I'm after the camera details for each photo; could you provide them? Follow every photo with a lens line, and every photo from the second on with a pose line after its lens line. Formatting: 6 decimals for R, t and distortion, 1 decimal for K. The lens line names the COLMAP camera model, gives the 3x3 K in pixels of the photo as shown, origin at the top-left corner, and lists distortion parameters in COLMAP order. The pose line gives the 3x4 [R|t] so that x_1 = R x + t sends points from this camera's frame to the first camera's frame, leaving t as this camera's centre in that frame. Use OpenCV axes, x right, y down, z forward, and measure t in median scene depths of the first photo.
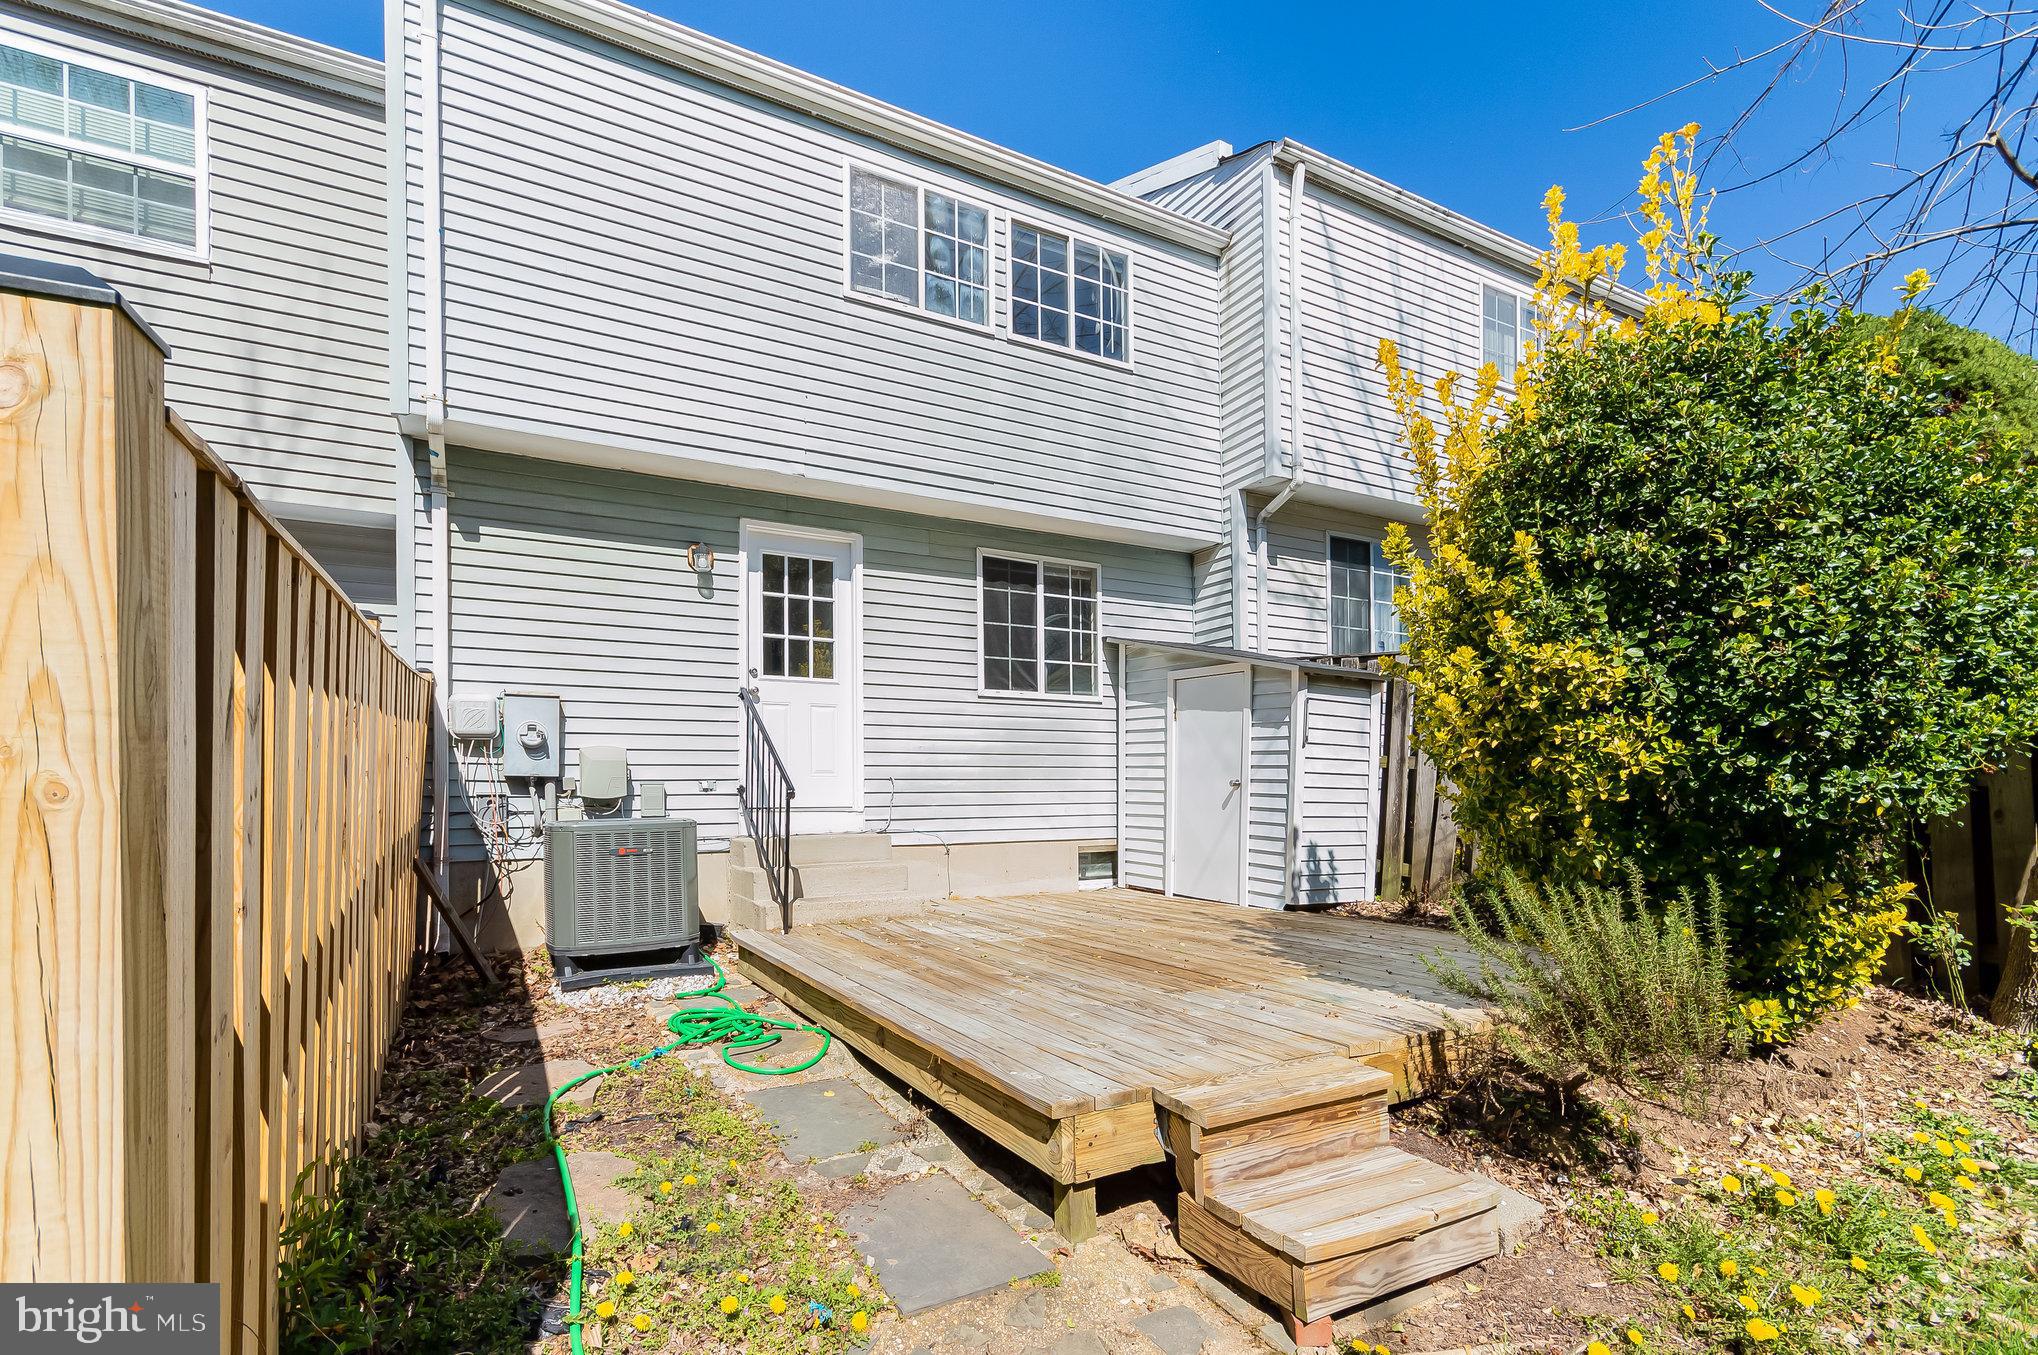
lens RADIAL K [[915.1, 0, 985.0], [0, 915.1, 753.2], [0, 0, 1]] dist [0.004731, 0.000459]
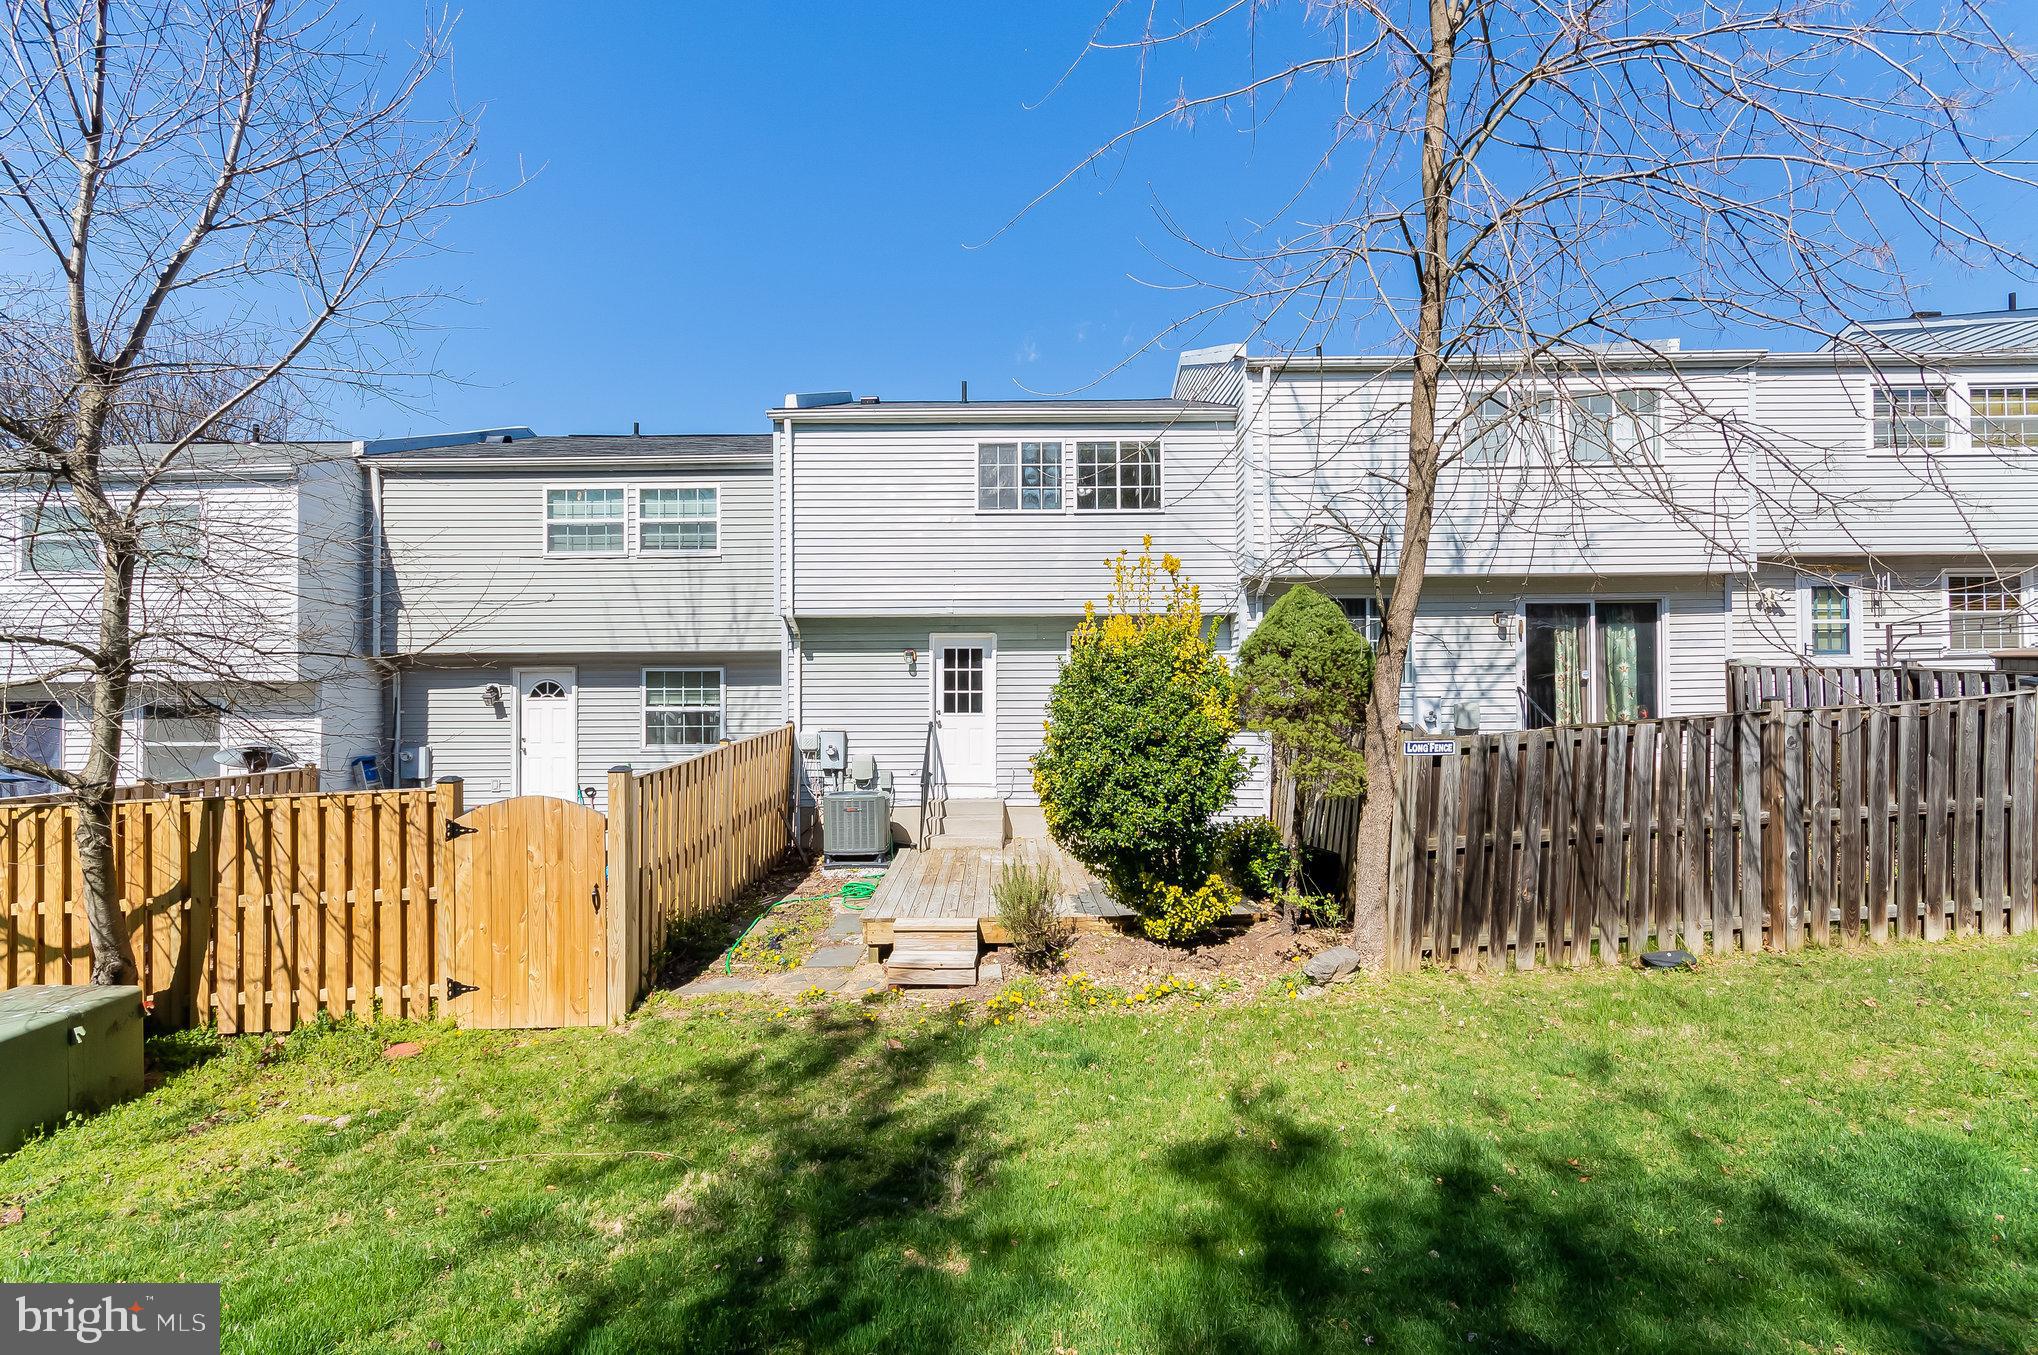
lens RADIAL K [[915.2, 0, 1025.3], [0, 915.2, 625.8], [0, 0, 1]] dist [0.003406, -0.000438]
pose [[0.877587, -0.033106, -0.478273, 0.809945], [0.018375, 0.999203, -0.035447, -0.193099], [0.479065, 0.022320, 0.877496, -0.585491]]
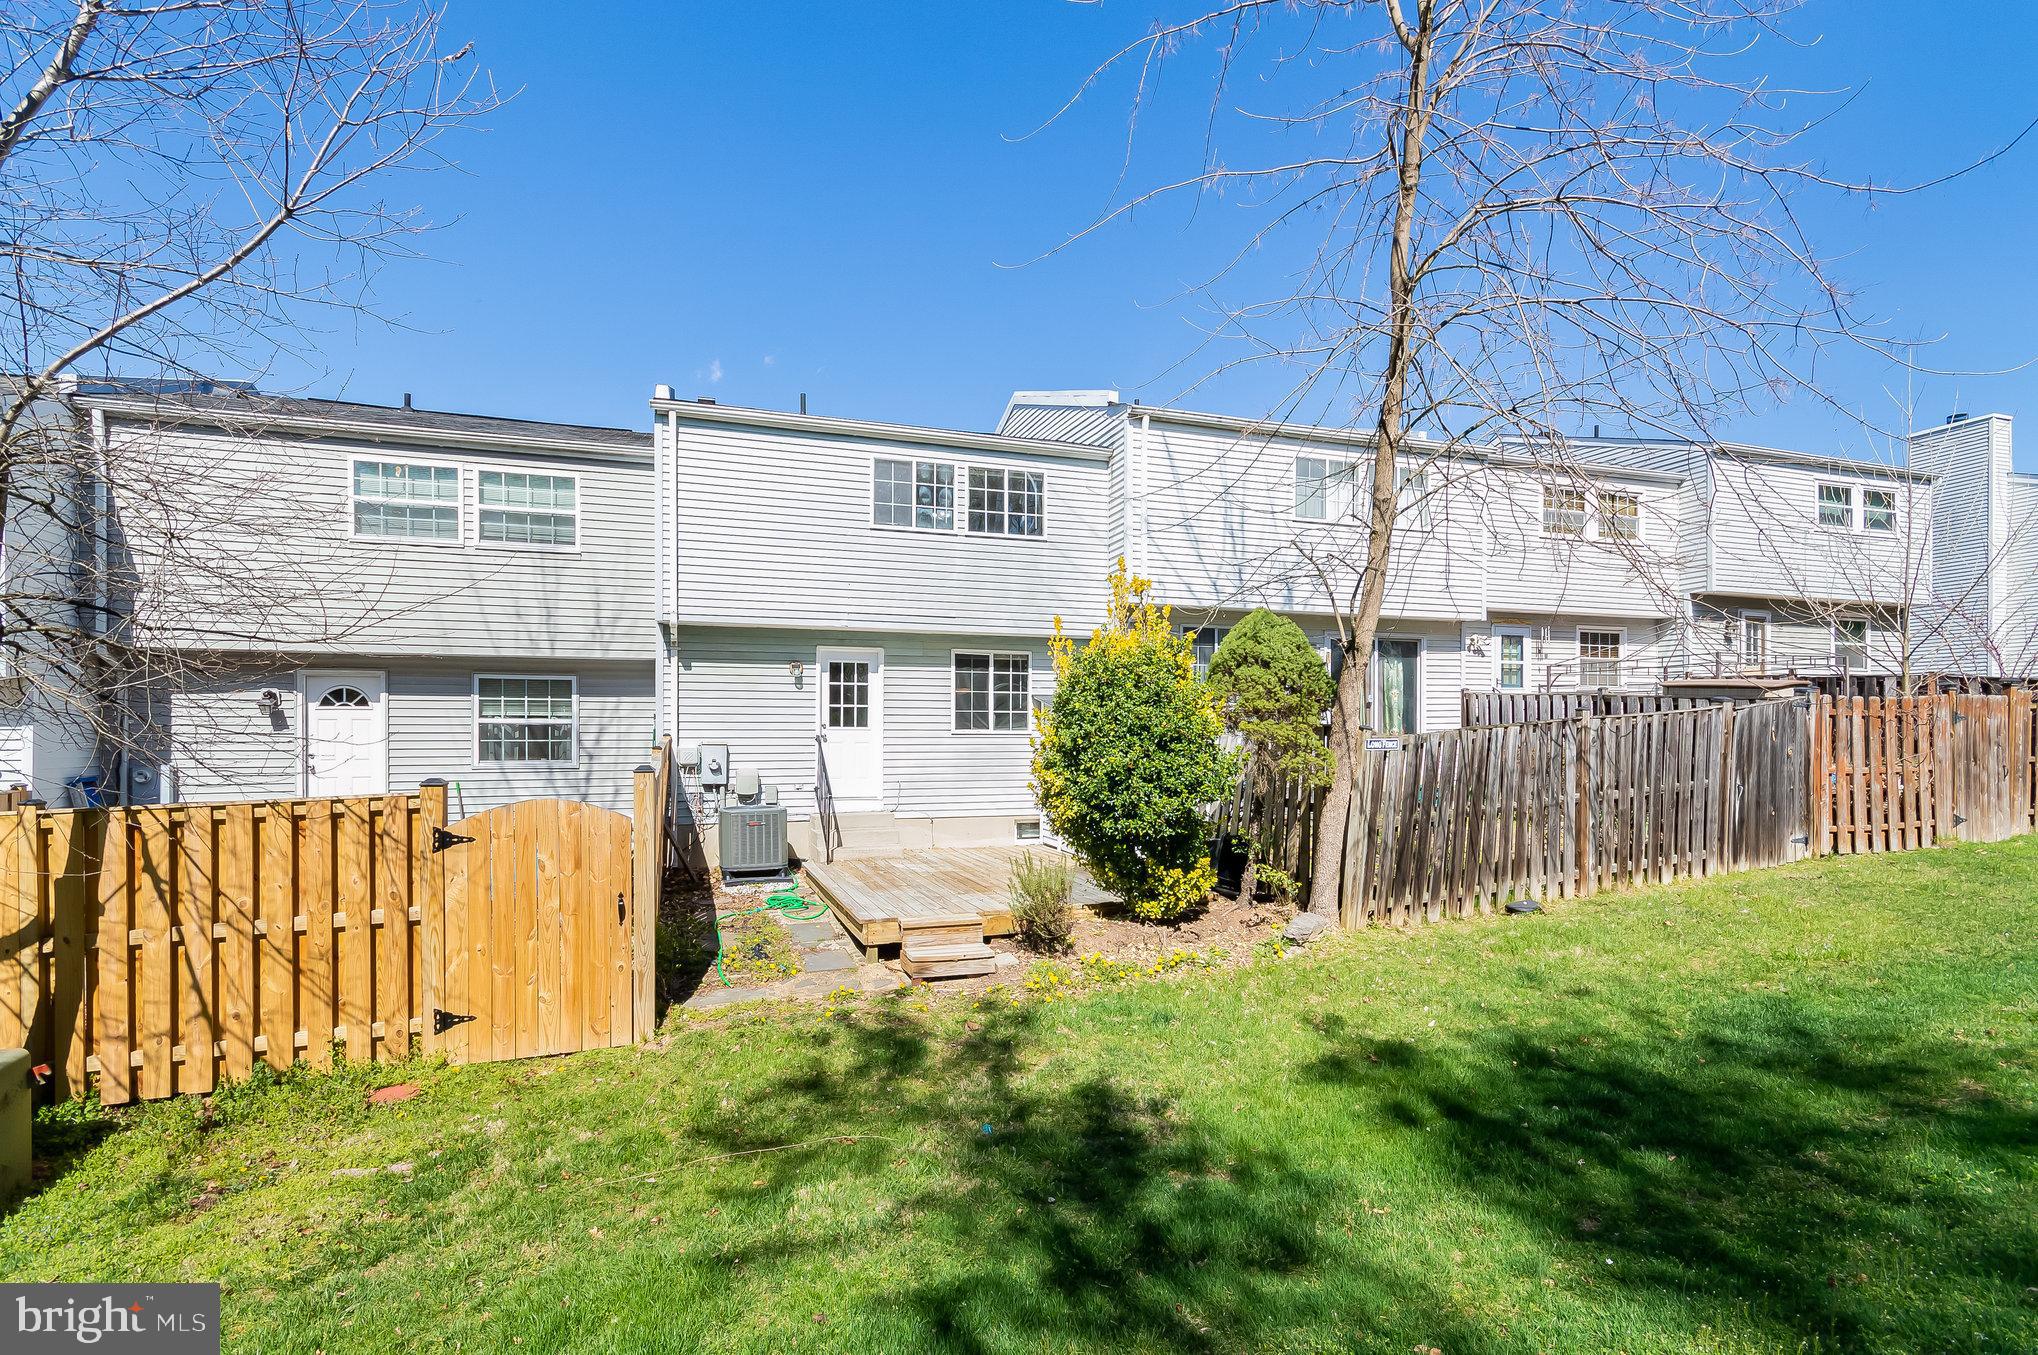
lens RADIAL K [[908.8, 0, 989.9], [0, 908.8, 679.8], [0, 0, 1]] dist [0.002301, -0.000089]
pose [[0.984645, -0.000647, -0.174569, 0.405423], [-0.001819, 0.999901, -0.013969, -0.154818], [0.174560, 0.014072, 0.984546, -0.778003]]
